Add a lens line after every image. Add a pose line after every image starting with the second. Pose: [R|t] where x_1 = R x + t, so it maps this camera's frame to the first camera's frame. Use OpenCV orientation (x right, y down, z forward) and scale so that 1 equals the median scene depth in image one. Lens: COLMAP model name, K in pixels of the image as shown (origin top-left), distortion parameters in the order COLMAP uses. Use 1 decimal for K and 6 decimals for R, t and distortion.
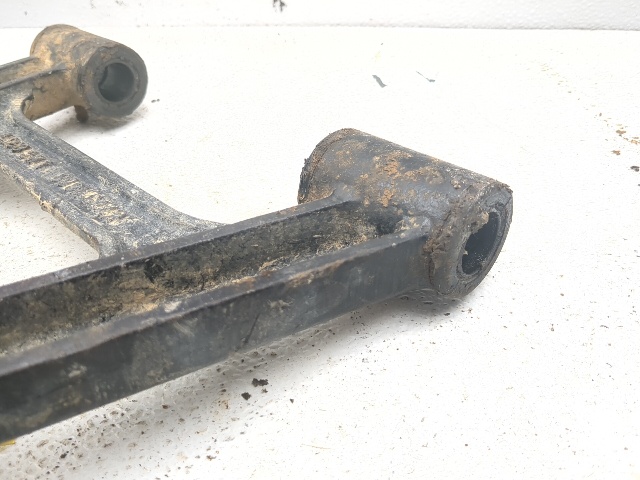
lens RADIAL K [[583.2, 0, 322.1], [0, 583.2, 236.9], [0, 0, 1]] dist [-0.004338, 0.000000]
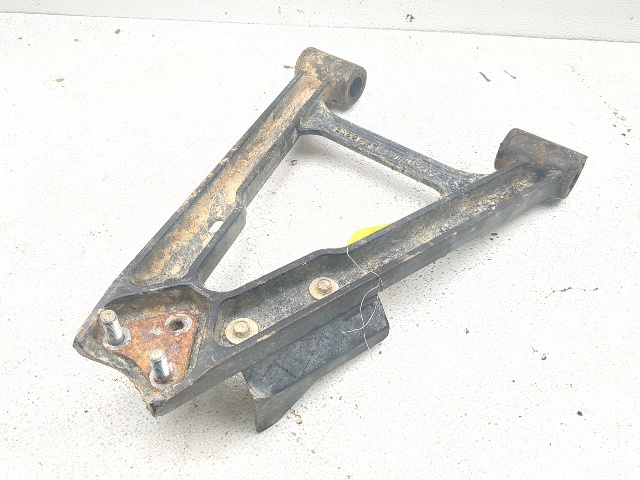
lens RADIAL K [[583.2, 0, 320.6], [0, 583.2, 233.8], [0, 0, 1]] dist [-0.004338, 0.000000]
pose [[0.992389, -0.056474, 0.109434, -0.633456], [0.034332, 0.980292, 0.194548, -0.157859], [-0.118264, -0.189310, 0.974769, -0.797392]]
